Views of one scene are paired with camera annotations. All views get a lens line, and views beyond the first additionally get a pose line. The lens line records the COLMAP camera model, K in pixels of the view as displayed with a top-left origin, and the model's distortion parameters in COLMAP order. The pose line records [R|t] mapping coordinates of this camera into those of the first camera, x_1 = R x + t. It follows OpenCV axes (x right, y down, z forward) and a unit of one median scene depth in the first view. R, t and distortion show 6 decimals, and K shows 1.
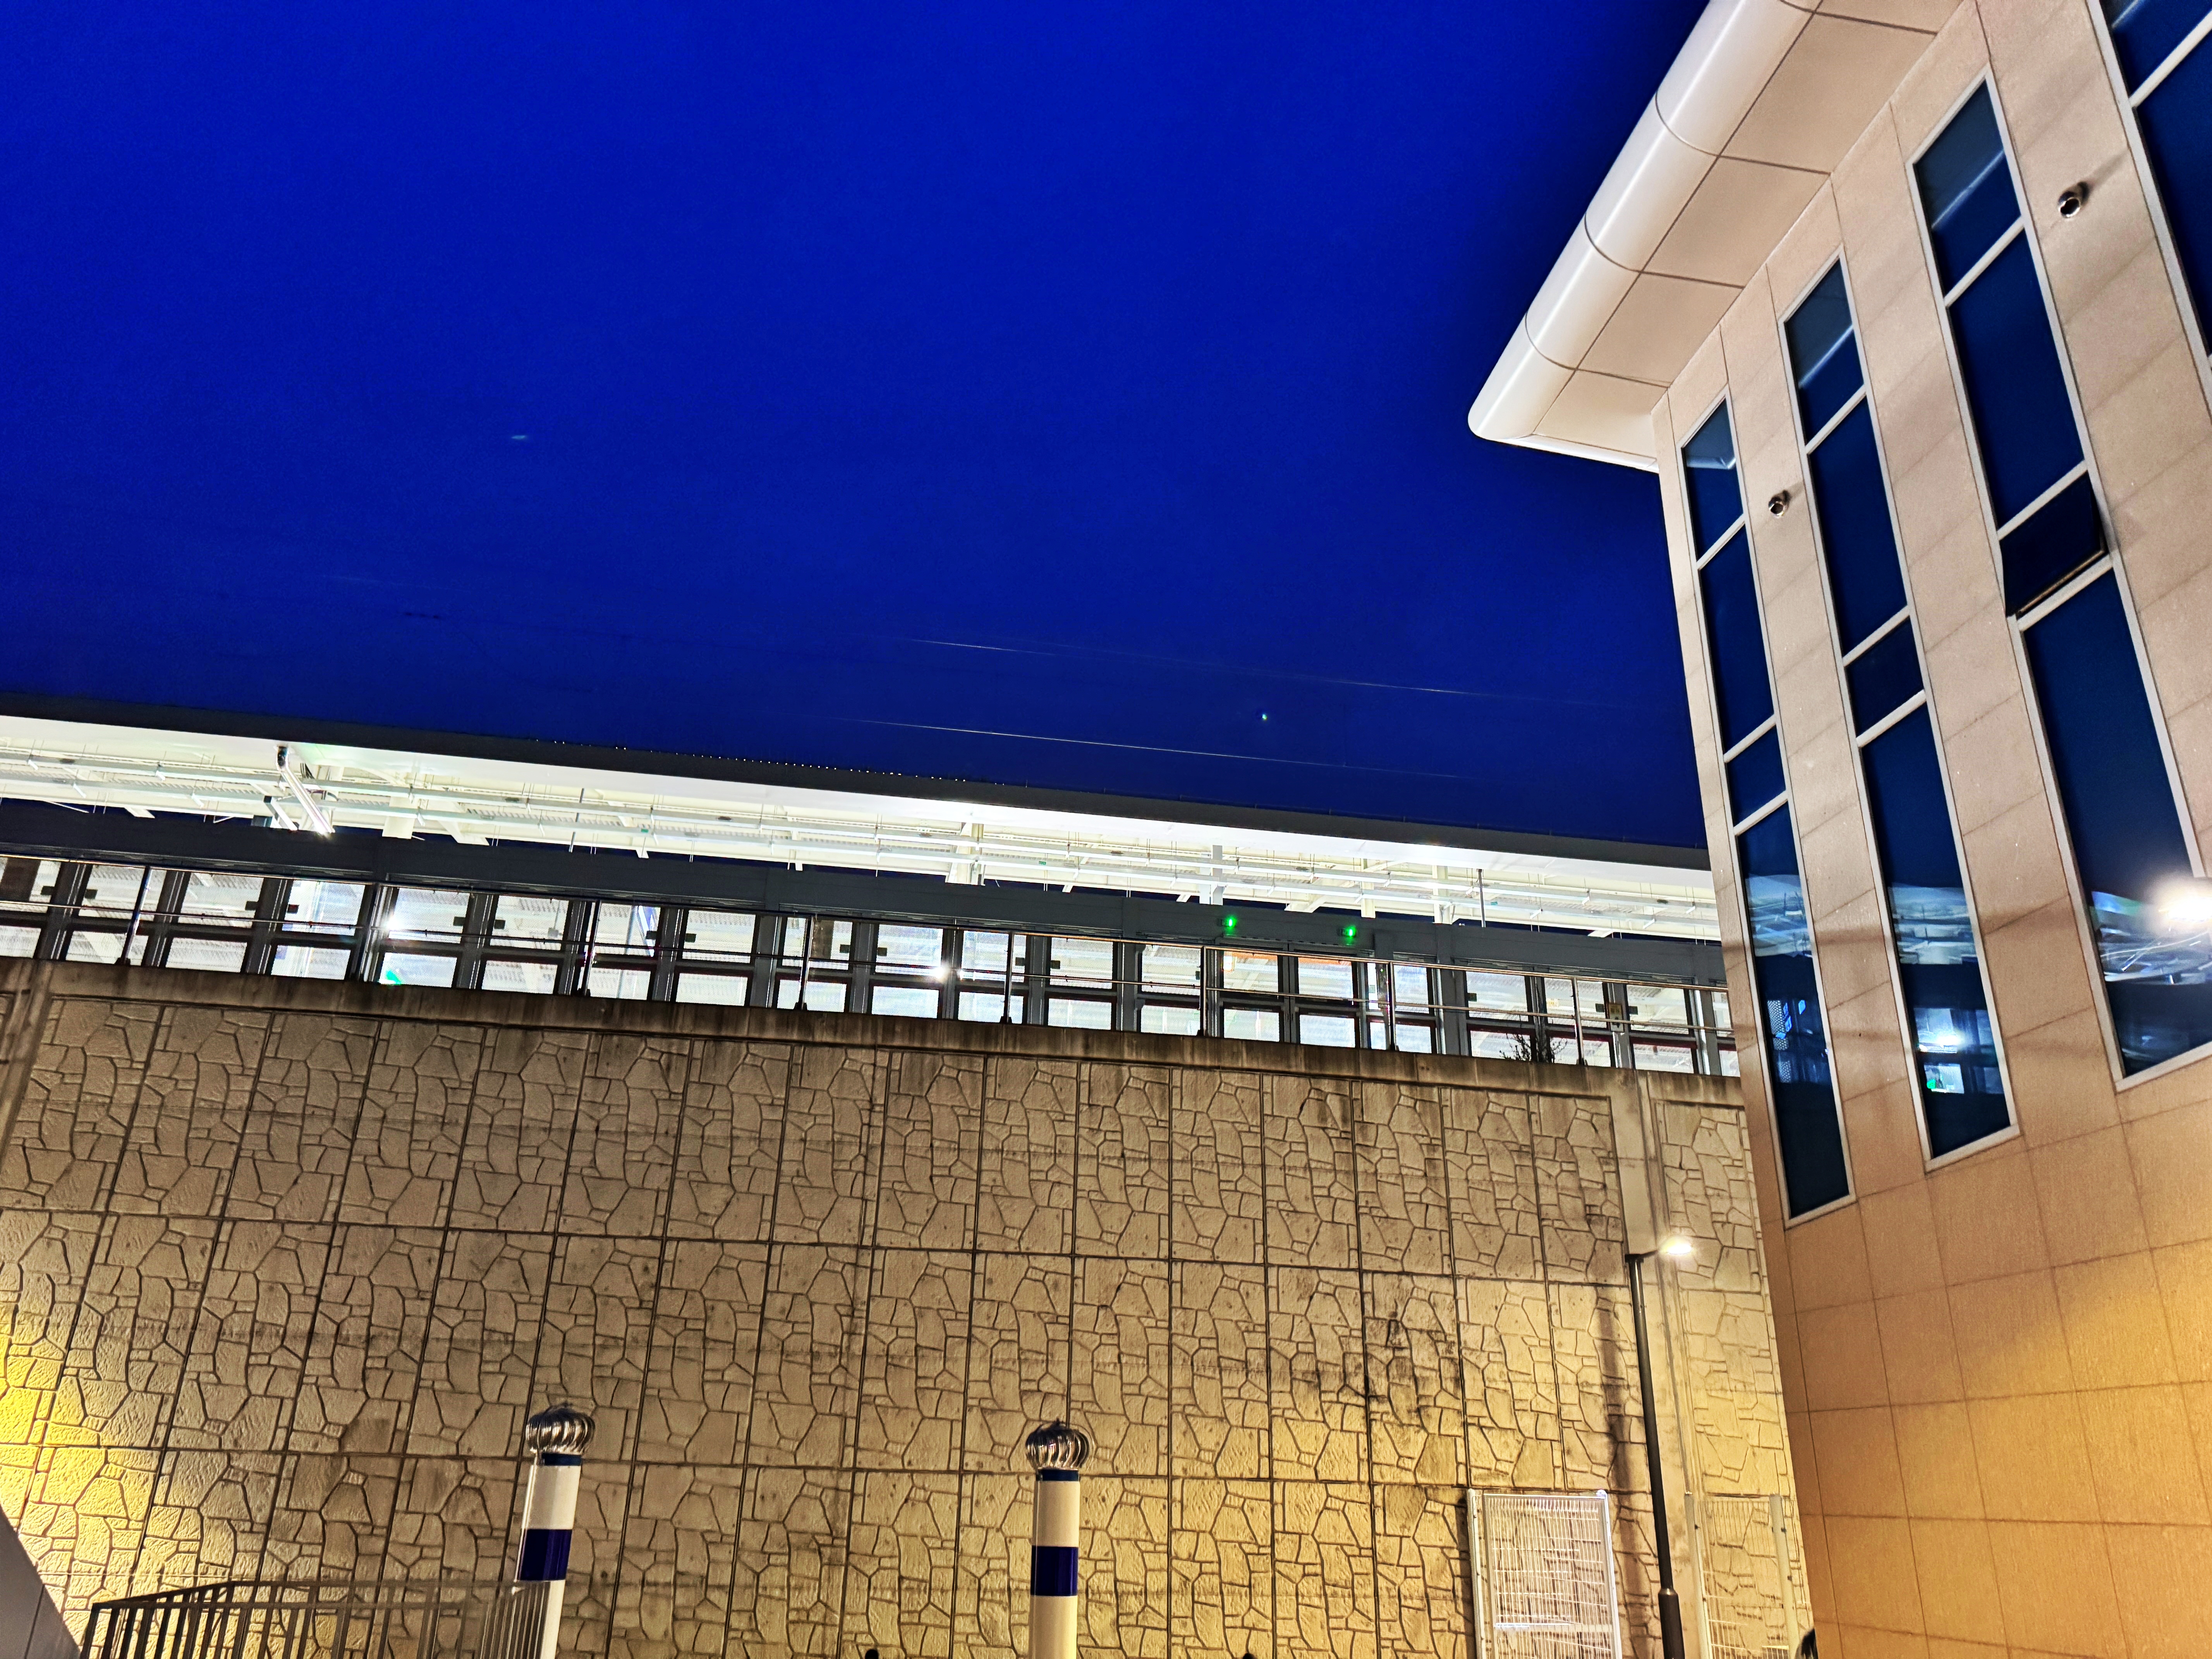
lens RADIAL K [[1540.6, 0, 1106.0], [0, 1540.6, 829.5], [0, 0, 1]] dist [0.081515, -0.079869]
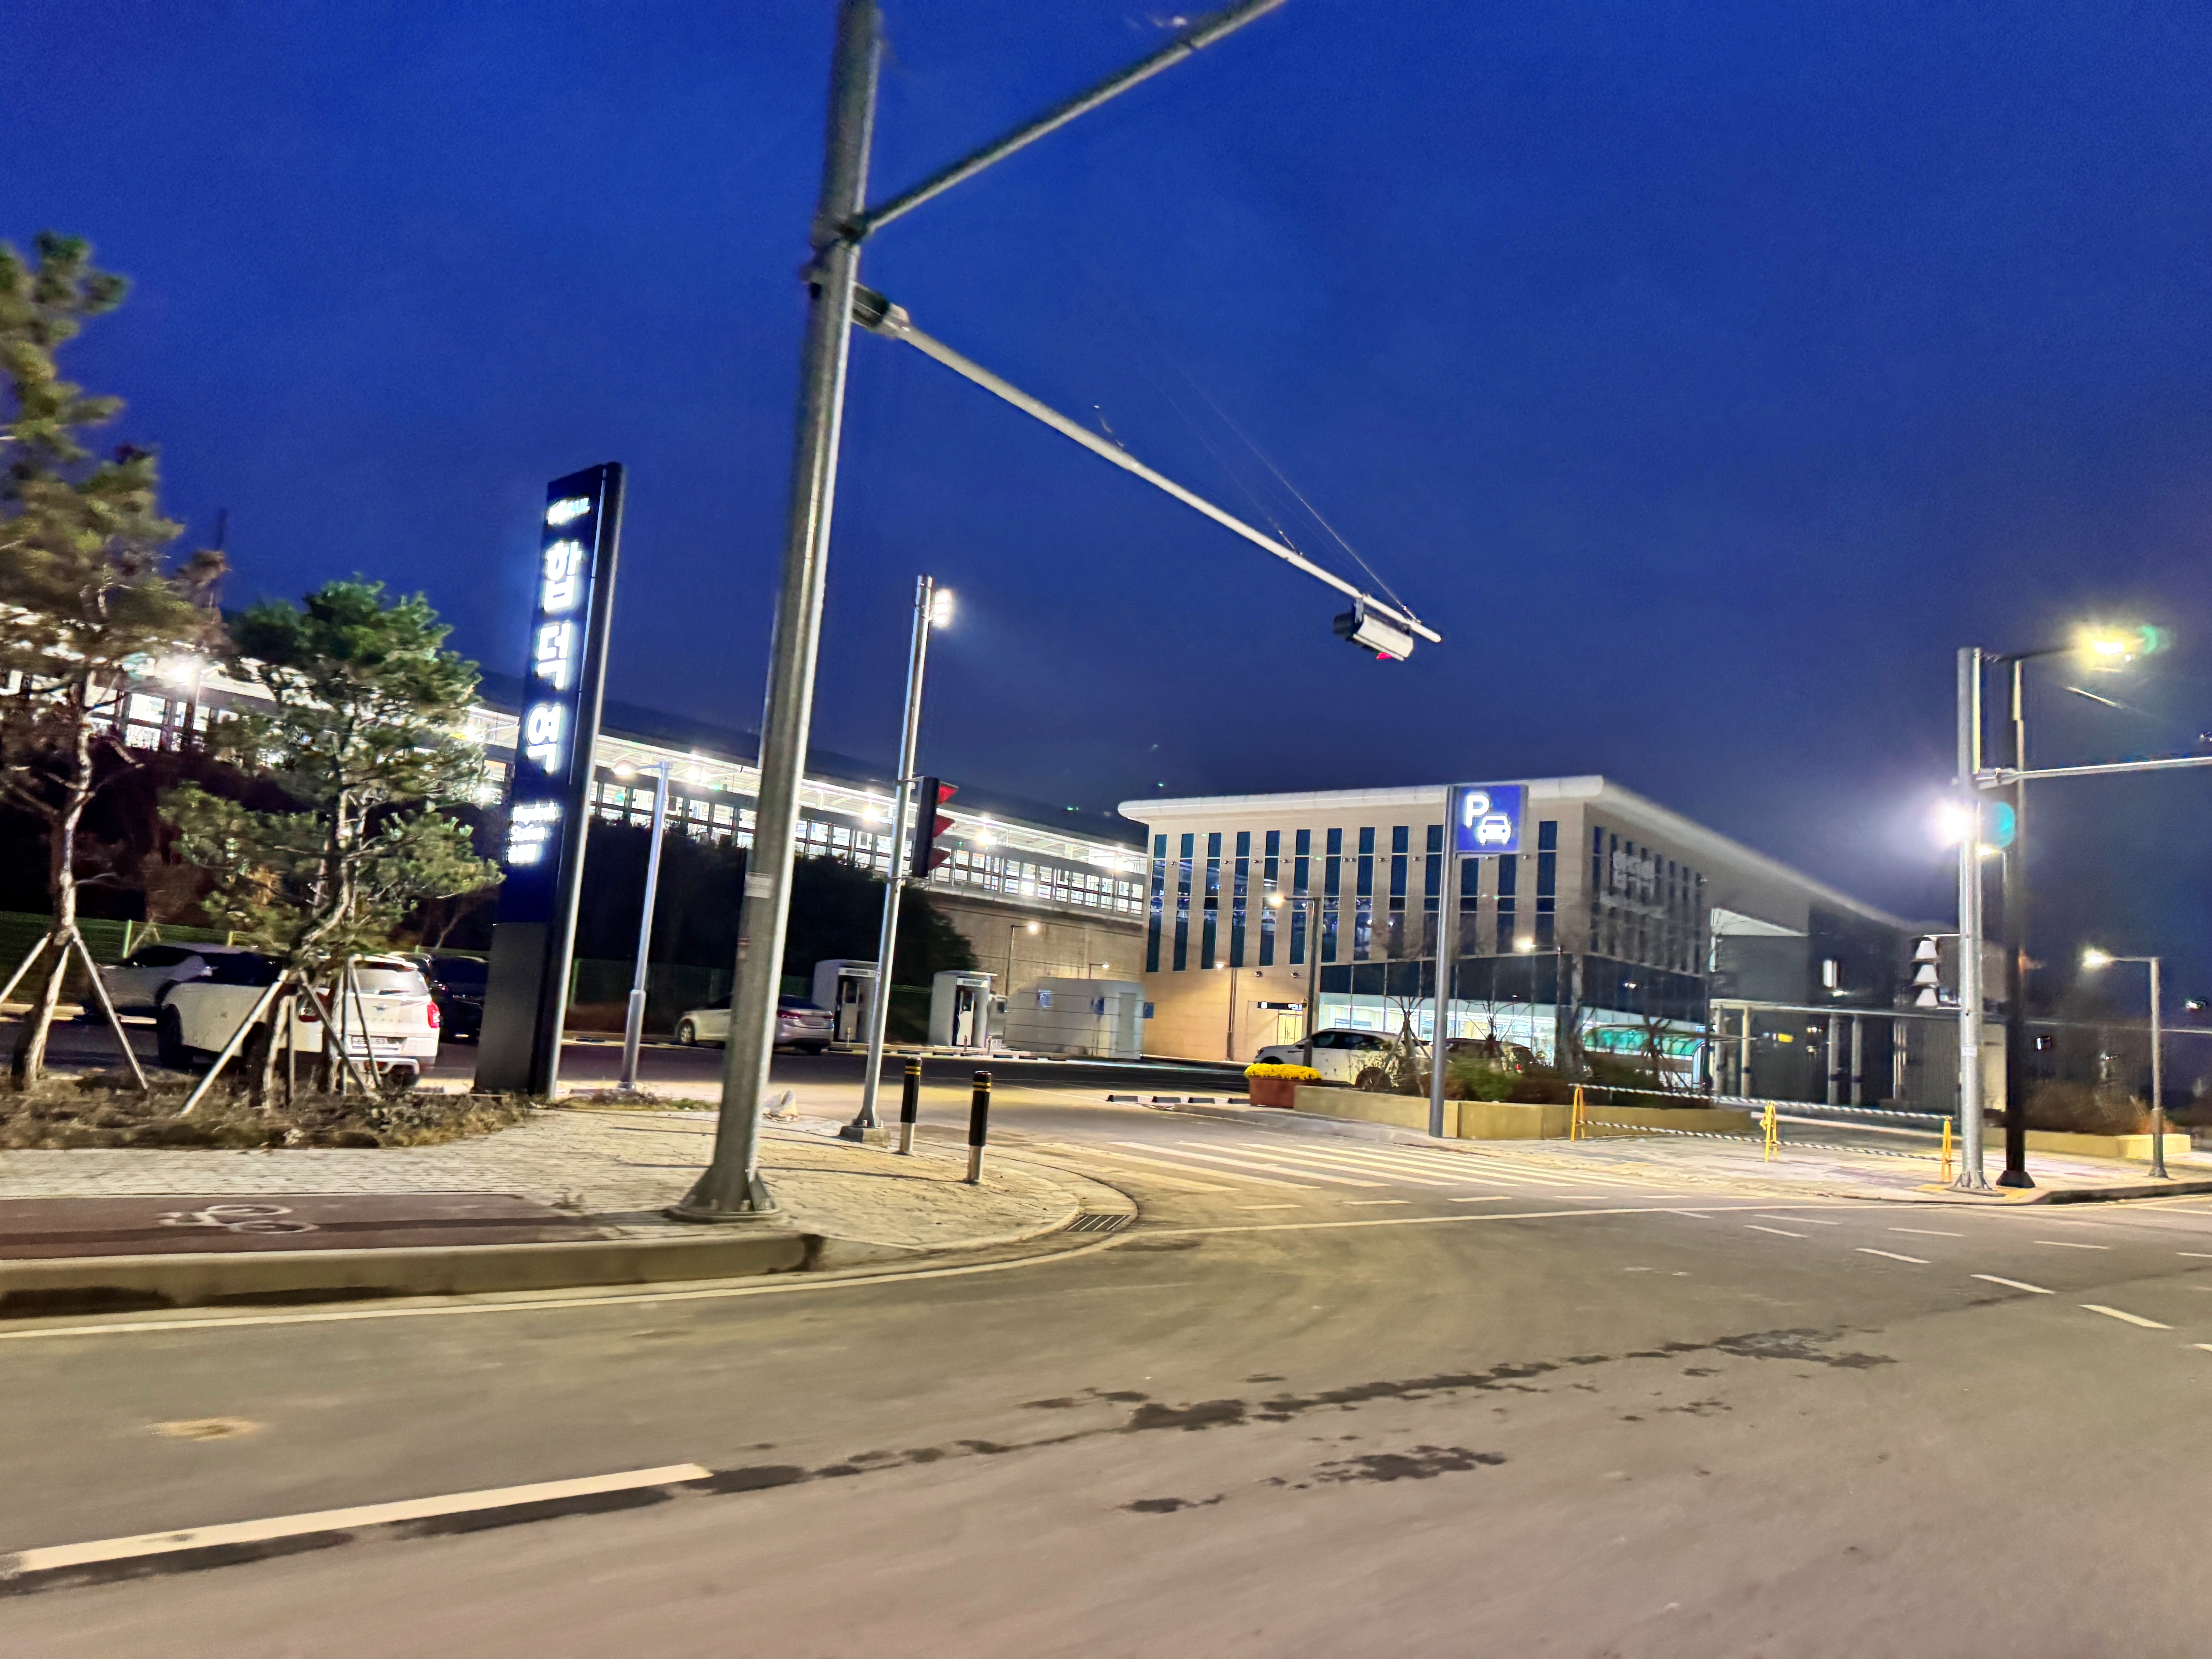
lens RADIAL K [[1540.6, 0, 1106.0], [0, 1540.6, 829.5], [0, 0, 1]] dist [0.081515, -0.079869]
pose [[0.765201, 0.115693, 0.633311, -4.793521], [-0.302032, 0.933257, 0.194444, -1.884705], [-0.568546, -0.340069, 0.749072, -4.410648]]
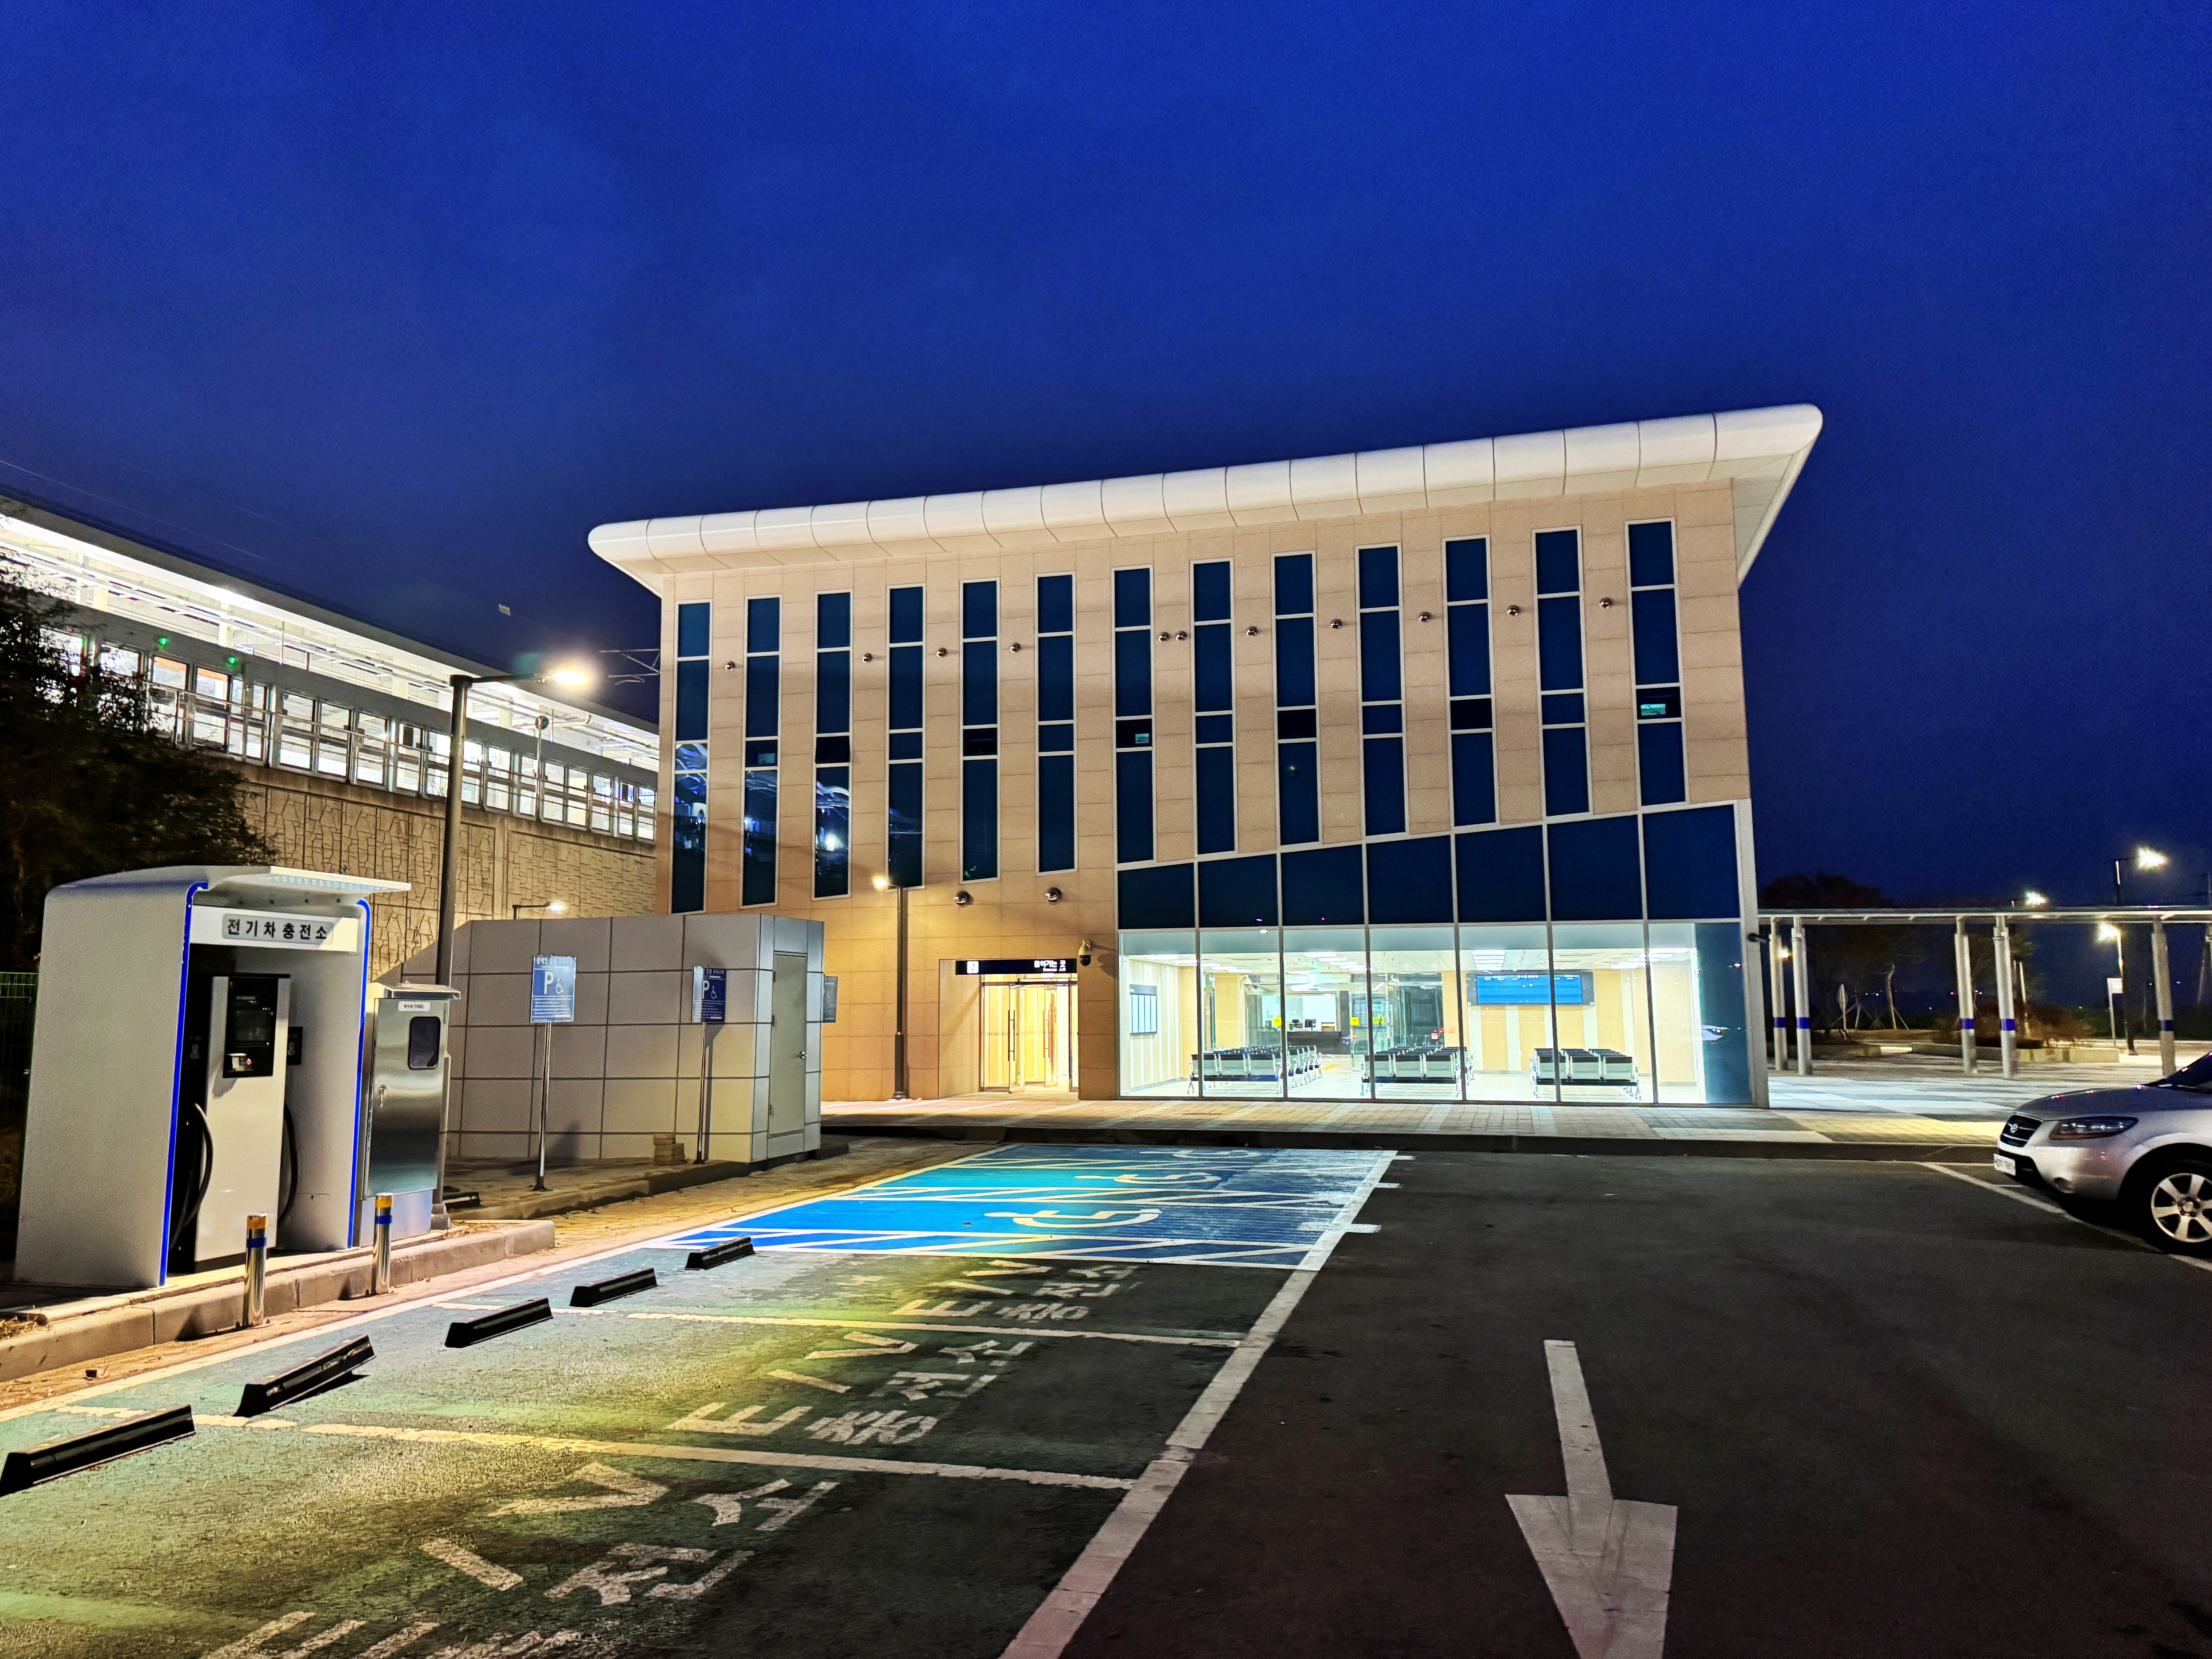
lens RADIAL K [[1540.6, 0, 1106.0], [0, 1540.6, 829.5], [0, 0, 1]] dist [0.081515, -0.079869]
pose [[0.413681, 0.083877, 0.906550, -2.305121], [-0.339942, 0.937960, 0.068341, -0.459992], [-0.844576, -0.336445, 0.416529, -1.038051]]
